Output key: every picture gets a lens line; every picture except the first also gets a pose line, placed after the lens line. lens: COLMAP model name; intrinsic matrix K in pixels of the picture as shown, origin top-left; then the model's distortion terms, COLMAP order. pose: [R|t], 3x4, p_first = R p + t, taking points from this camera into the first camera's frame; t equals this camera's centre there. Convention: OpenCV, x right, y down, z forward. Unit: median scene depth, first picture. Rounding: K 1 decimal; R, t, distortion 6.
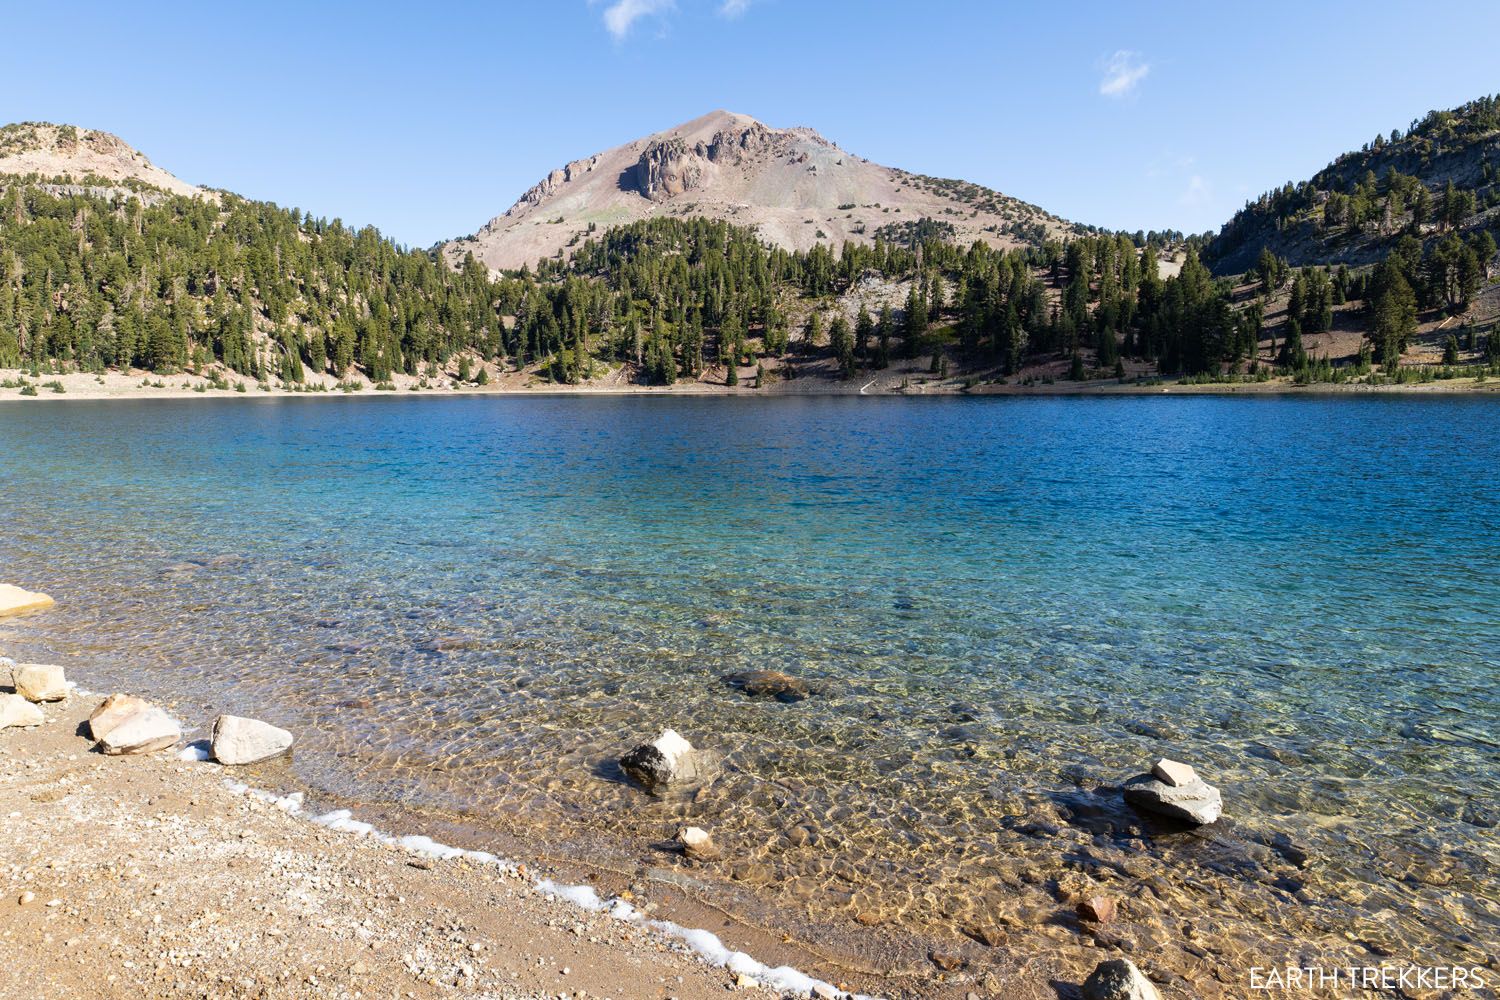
lens RADIAL K [[1879.6, 0, 749.9], [0, 1879.6, 499.8], [0, 0, 1]] dist [-0.002246, 0.000000]
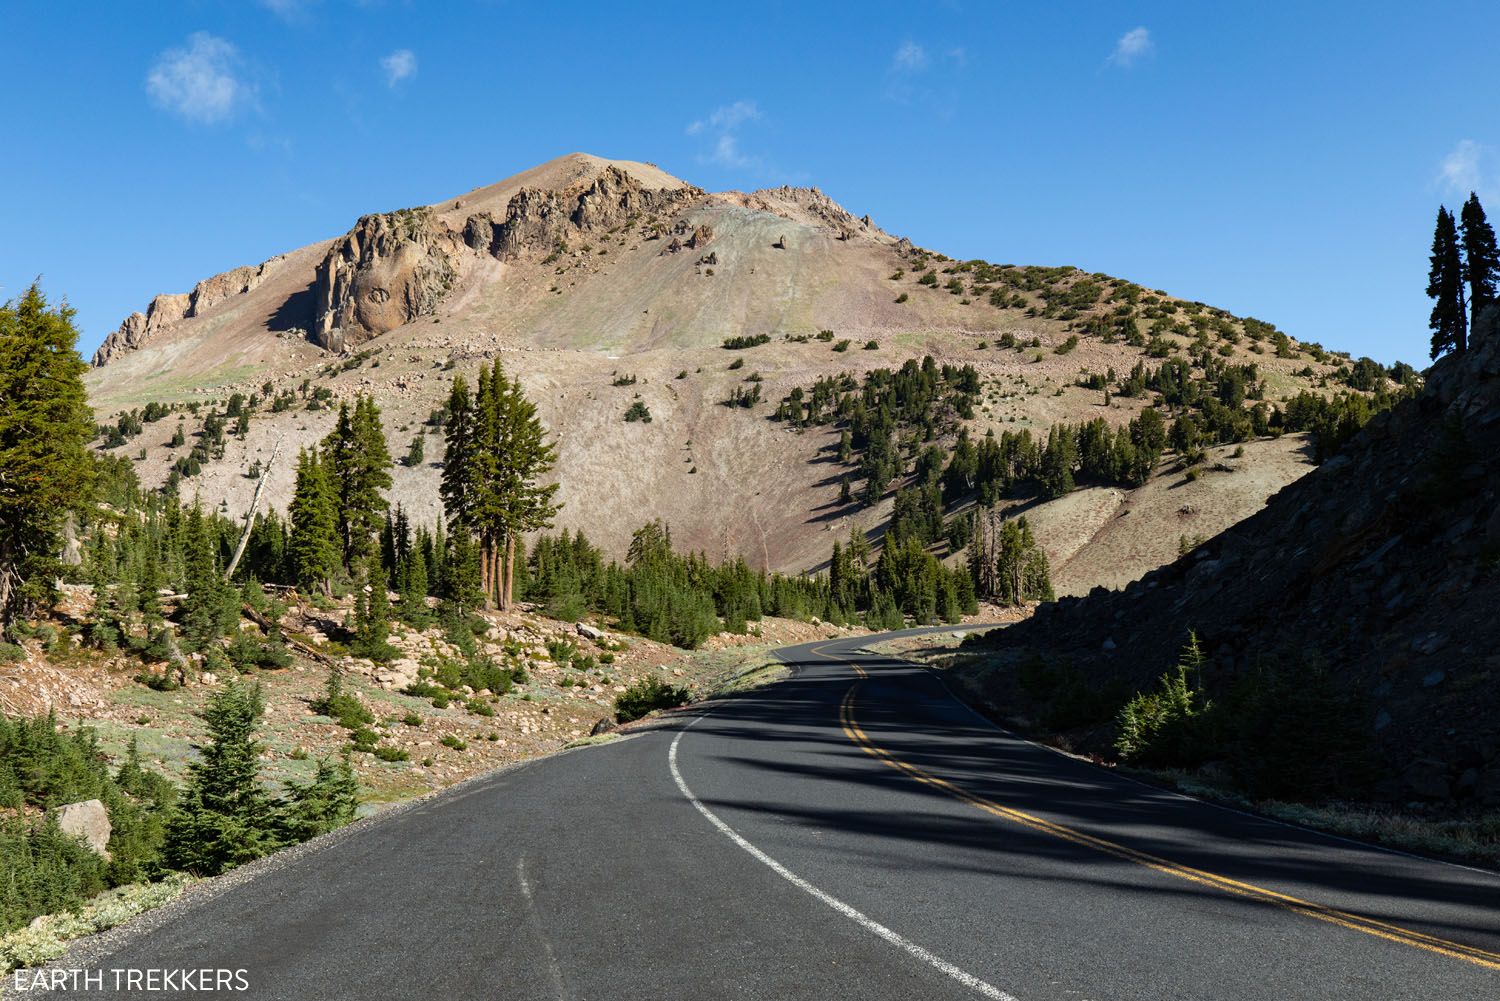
lens RADIAL K [[1879.6, 0, 750.0], [0, 1879.6, 500.3], [0, 0, 1]] dist [-0.002246, 0.000000]
pose [[0.959060, -0.020805, -0.282437, 0.161083], [-0.008551, 0.994716, -0.102309, -0.080017], [0.283073, 0.100535, 0.953815, 0.610607]]
